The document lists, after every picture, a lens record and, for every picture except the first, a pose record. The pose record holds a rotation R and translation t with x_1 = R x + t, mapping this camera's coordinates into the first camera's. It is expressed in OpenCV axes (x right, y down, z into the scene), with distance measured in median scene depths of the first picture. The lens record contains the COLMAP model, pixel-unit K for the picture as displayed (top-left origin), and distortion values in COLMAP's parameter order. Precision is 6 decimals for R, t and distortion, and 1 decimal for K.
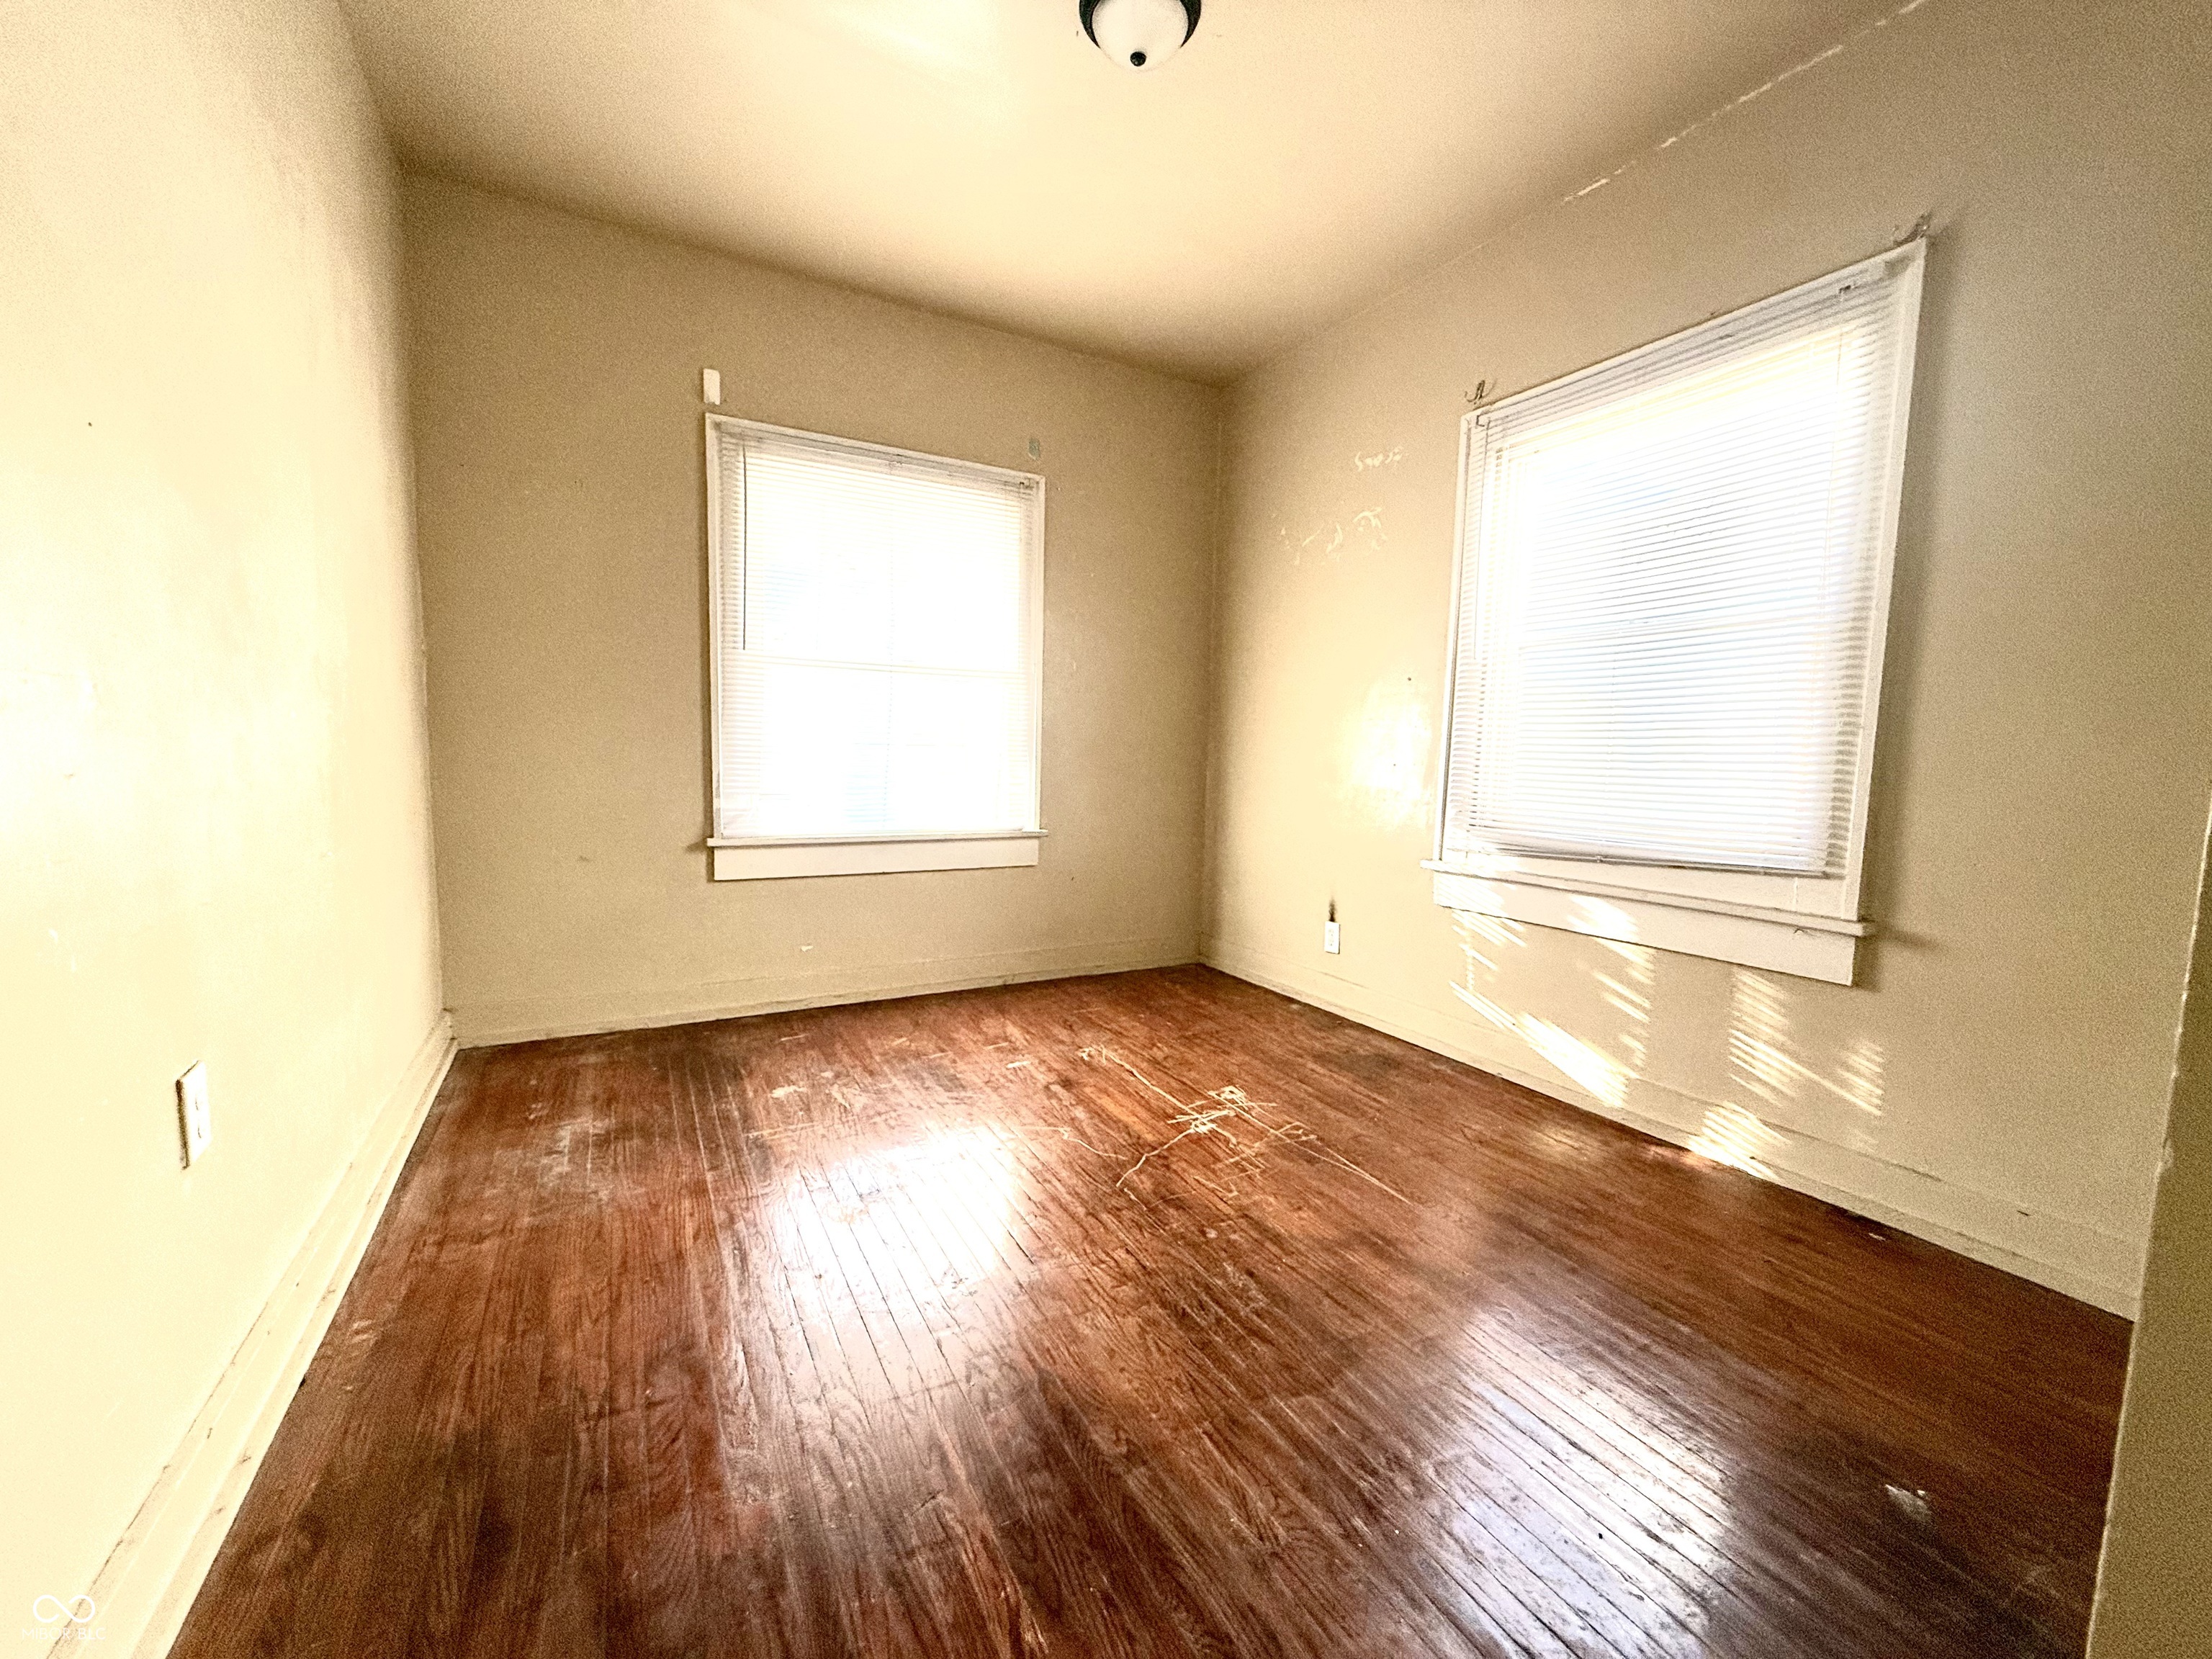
lens RADIAL K [[884.0, 0, 1108.0], [0, 884.0, 834.6], [0, 0, 1]] dist [-0.004401, 0.000177]
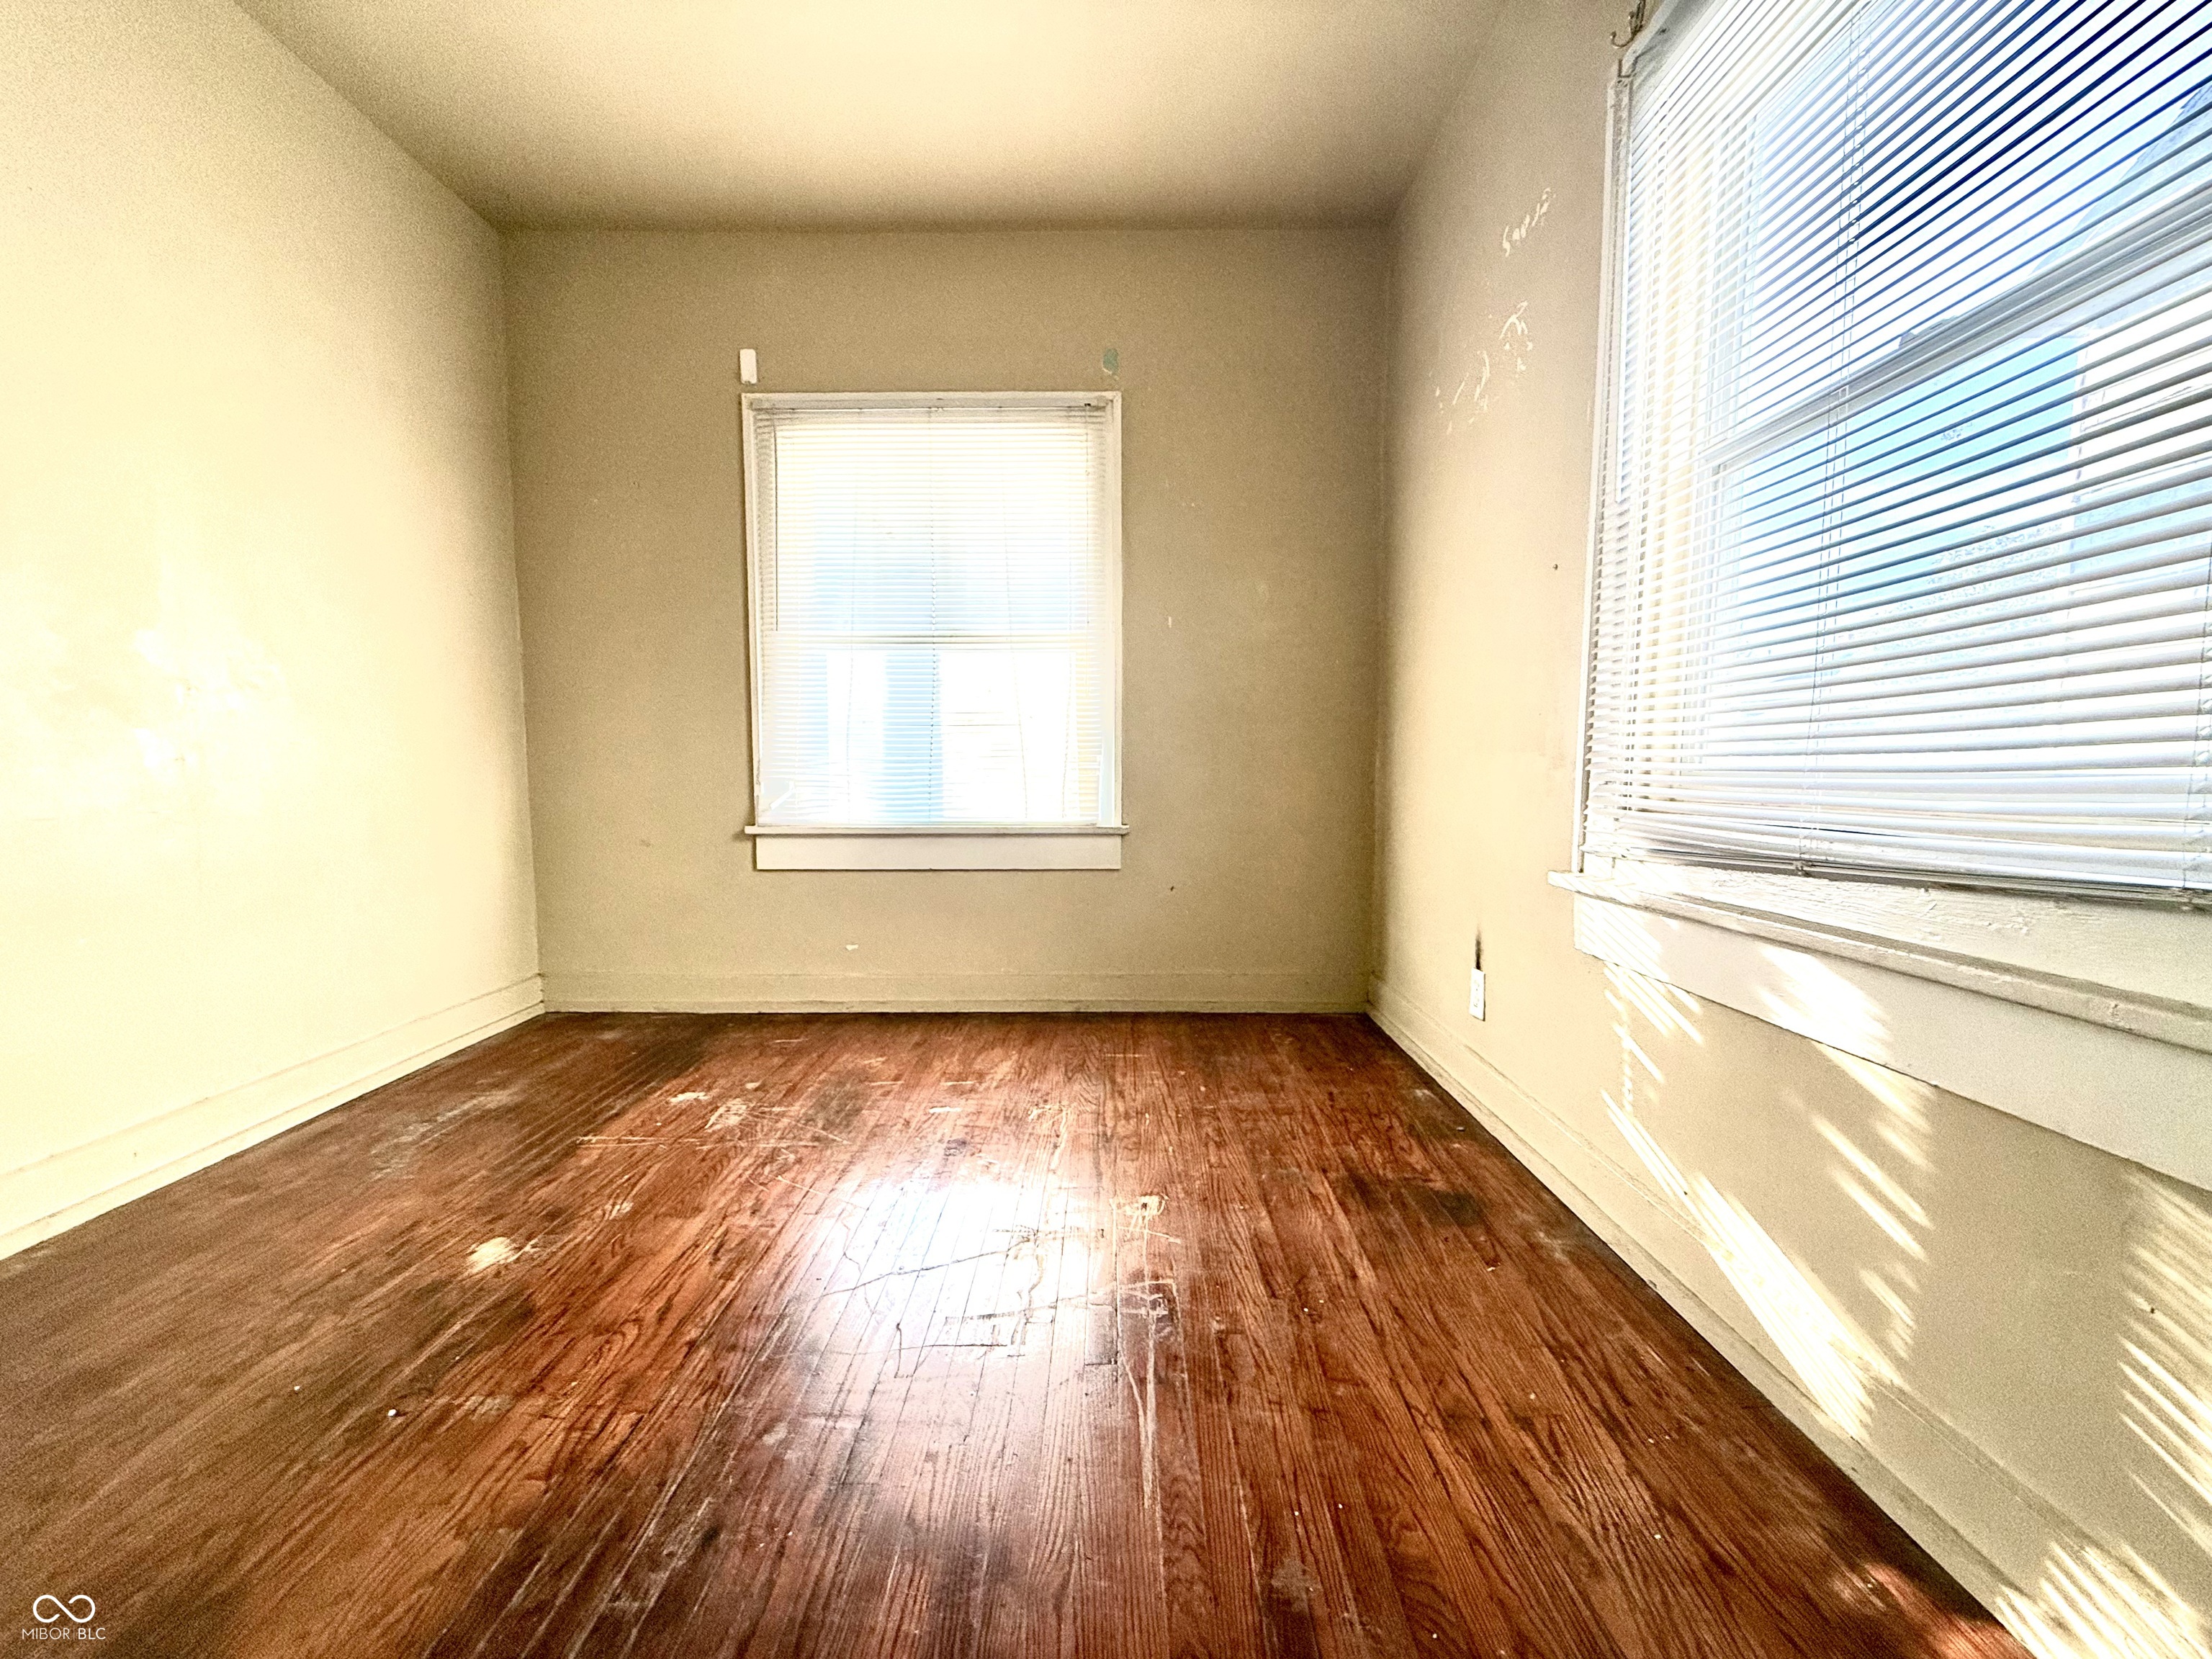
lens RADIAL K [[884.0, 0, 1102.1], [0, 884.0, 835.0], [0, 0, 1]] dist [-0.004401, 0.000177]
pose [[0.869104, 0.013198, -0.494452, 0.386781], [-0.025607, 0.999504, -0.018331, 0.022932], [0.493965, 0.028592, 0.869011, 0.353792]]
